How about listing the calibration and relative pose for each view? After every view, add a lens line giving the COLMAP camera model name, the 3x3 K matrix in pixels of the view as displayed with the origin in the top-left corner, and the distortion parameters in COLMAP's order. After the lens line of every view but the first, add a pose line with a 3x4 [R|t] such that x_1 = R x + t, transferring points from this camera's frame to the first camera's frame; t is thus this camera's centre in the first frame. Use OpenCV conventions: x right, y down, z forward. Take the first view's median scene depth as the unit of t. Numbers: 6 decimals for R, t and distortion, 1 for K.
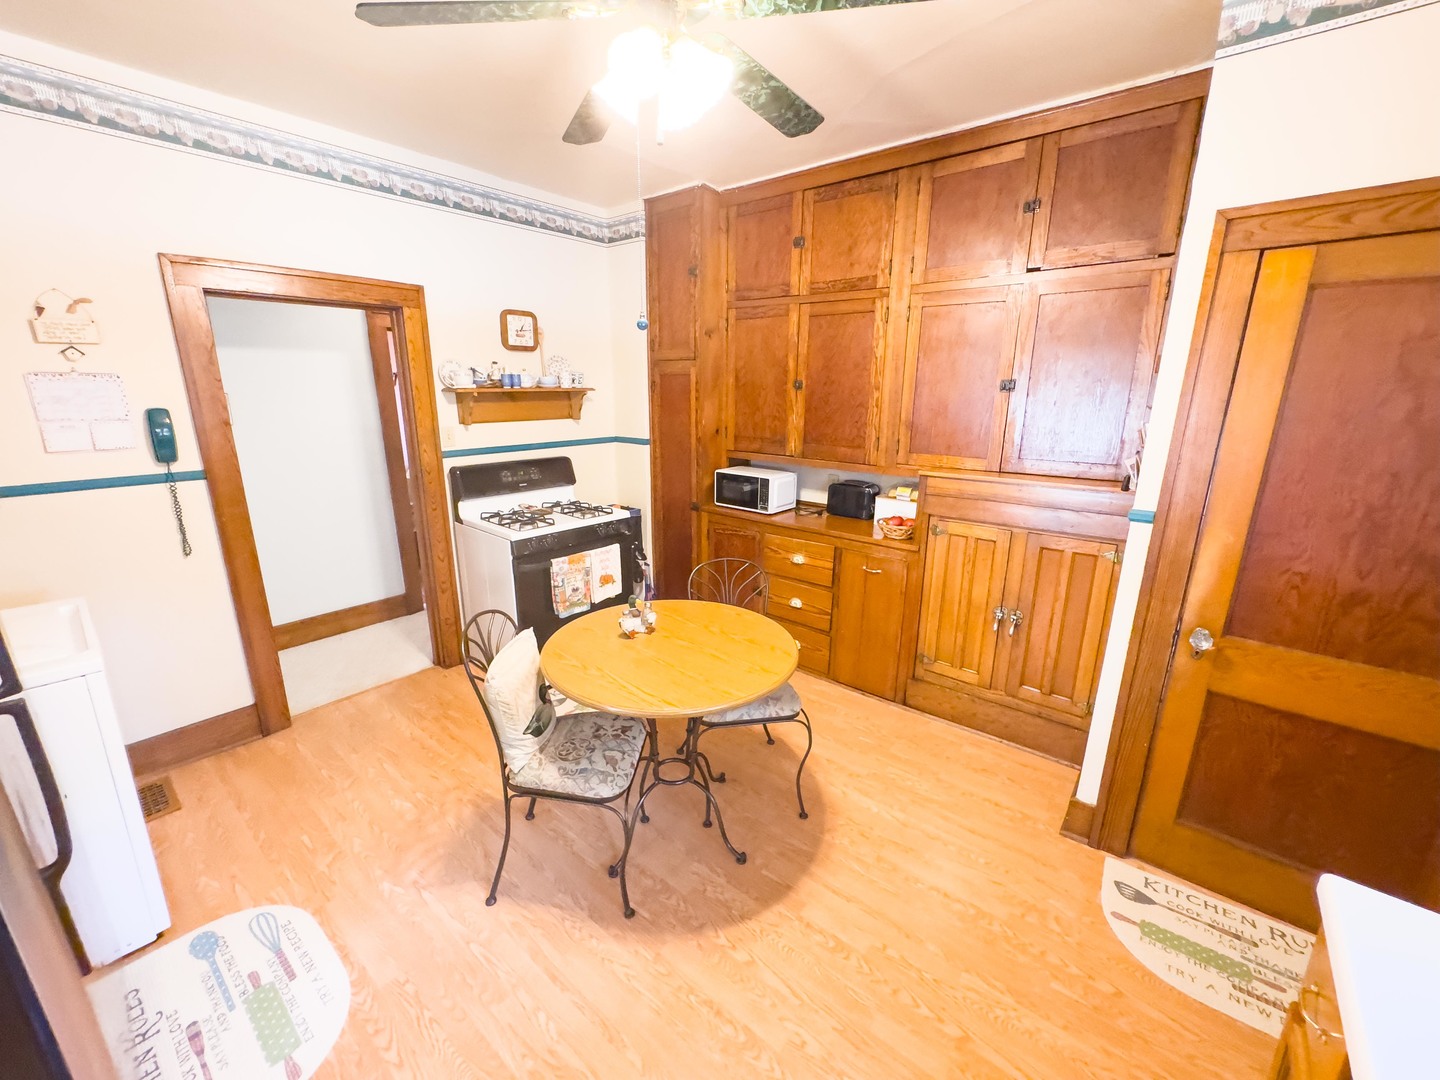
lens RADIAL K [[576.6, 0, 716.5], [0, 576.6, 538.5], [0, 0, 1]] dist [-0.004288, -0.000260]
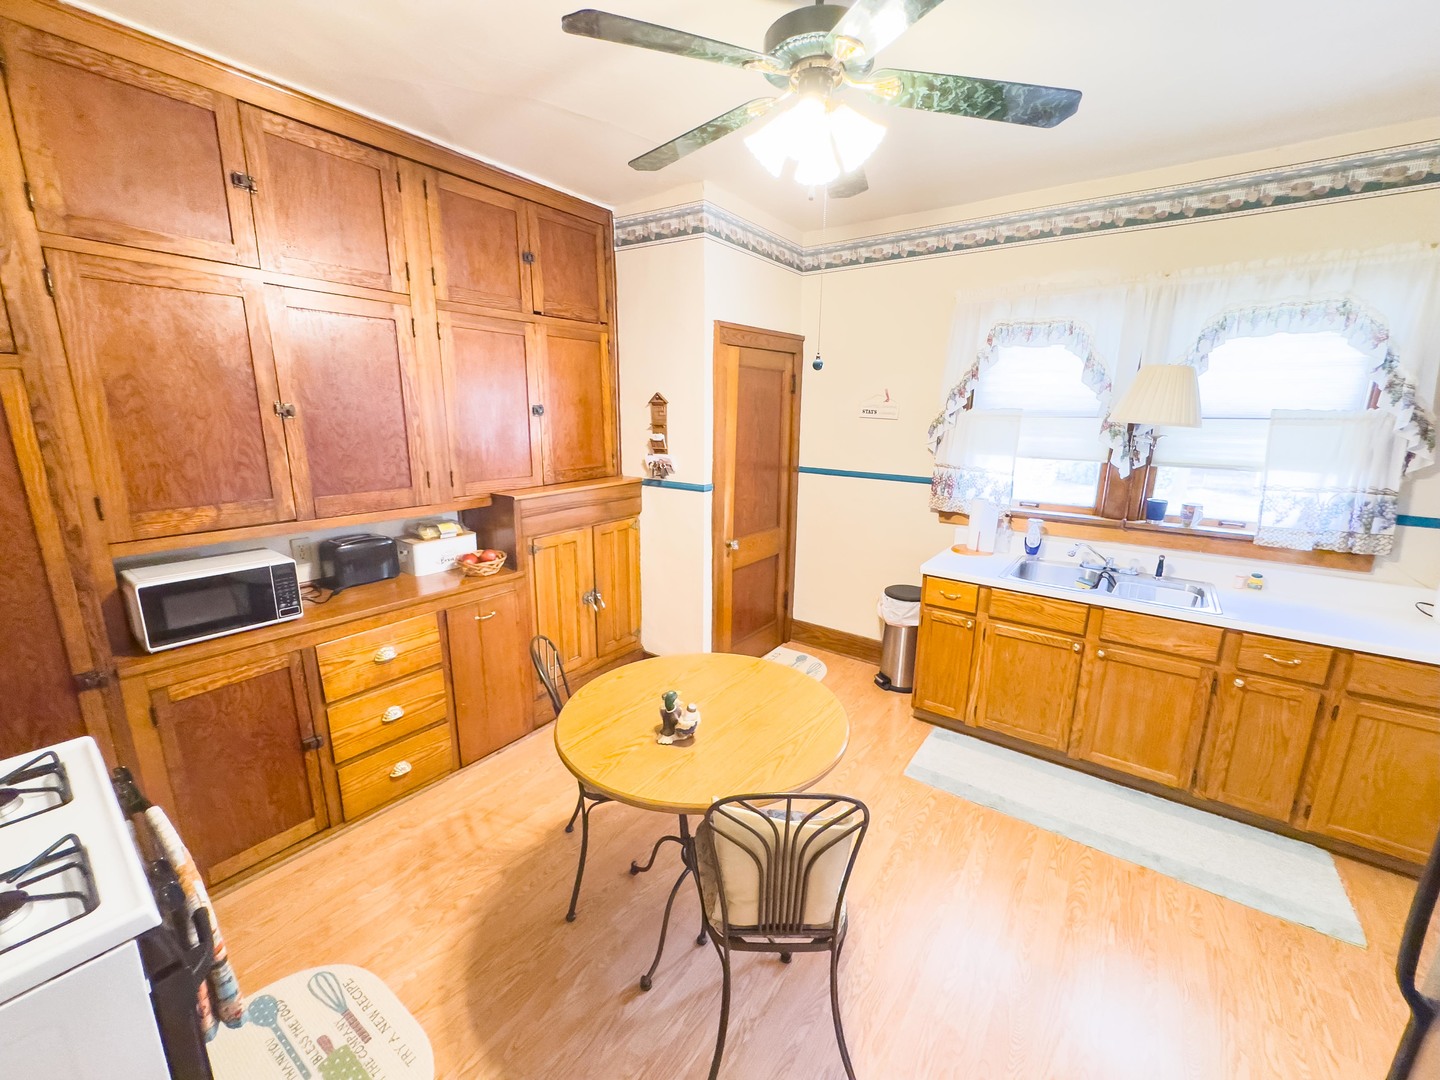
lens RADIAL K [[576.6, 0, 715.1], [0, 576.6, 538.0], [0, 0, 1]] dist [-0.004288, -0.000260]
pose [[-0.067545, -0.228255, 0.971256, -0.605963], [0.243778, 0.940197, 0.237909, -0.188400], [-0.967476, 0.252841, -0.007862, 0.645229]]
